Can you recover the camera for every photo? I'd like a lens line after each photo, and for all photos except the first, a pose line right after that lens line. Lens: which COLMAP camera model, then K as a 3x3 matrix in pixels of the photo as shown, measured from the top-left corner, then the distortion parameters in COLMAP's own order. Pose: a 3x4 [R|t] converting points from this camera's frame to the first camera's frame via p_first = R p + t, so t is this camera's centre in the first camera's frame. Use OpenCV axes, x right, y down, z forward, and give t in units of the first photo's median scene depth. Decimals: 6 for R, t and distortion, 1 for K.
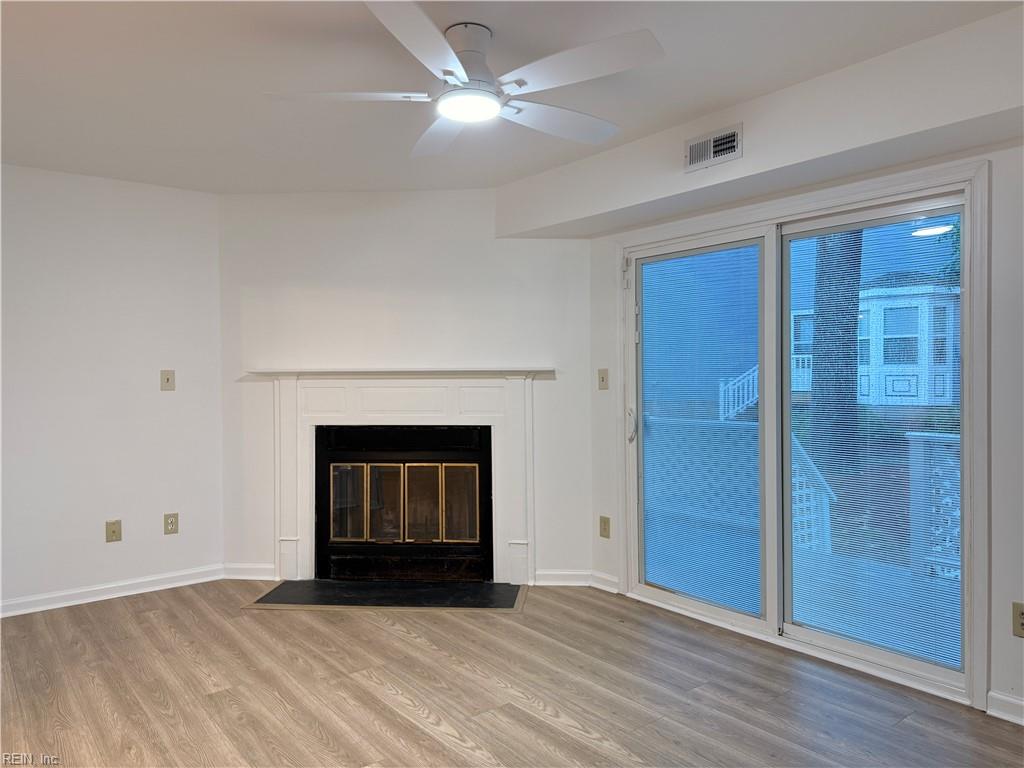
lens RADIAL K [[725.3, 0, 512.0], [0, 725.3, 384.0], [0, 0, 1]] dist [0.085819, -0.125374]
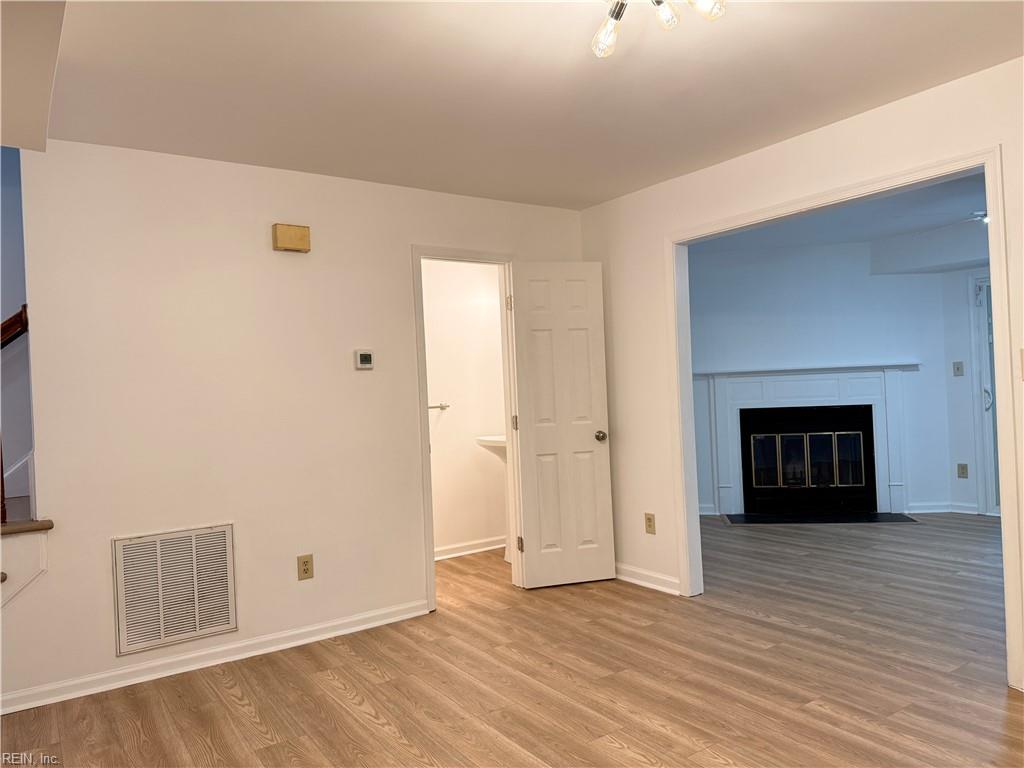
lens RADIAL K [[725.3, 0, 512.0], [0, 725.3, 384.0], [0, 0, 1]] dist [0.085819, -0.125374]
pose [[0.997889, -0.031553, -0.056769, -0.743947], [0.029986, 0.999151, -0.028253, 0.039951], [0.057612, 0.026491, 0.997987, -0.574716]]
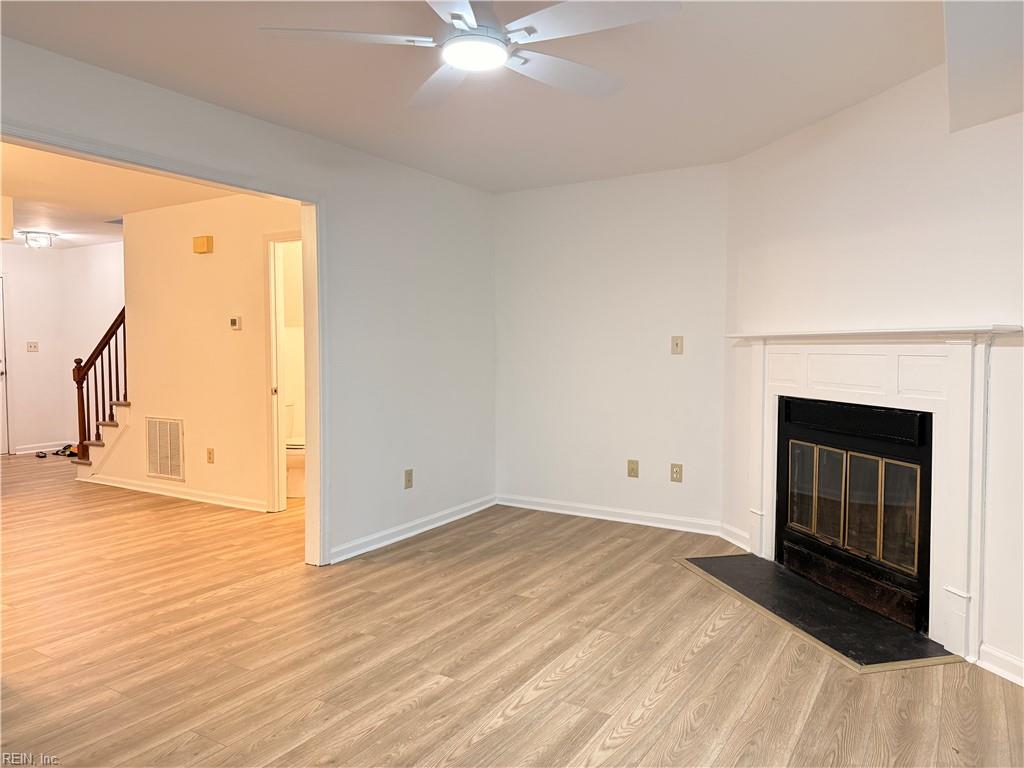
lens RADIAL K [[722.0, 0, 511.1], [0, 722.0, 389.0], [0, 0, 1]] dist [0.065242, -0.082866]
pose [[0.347156, 0.063999, -0.935621, 0.534680], [-0.023350, 0.997949, 0.059599, 0.003637], [0.937517, 0.001157, 0.347938, 0.433134]]
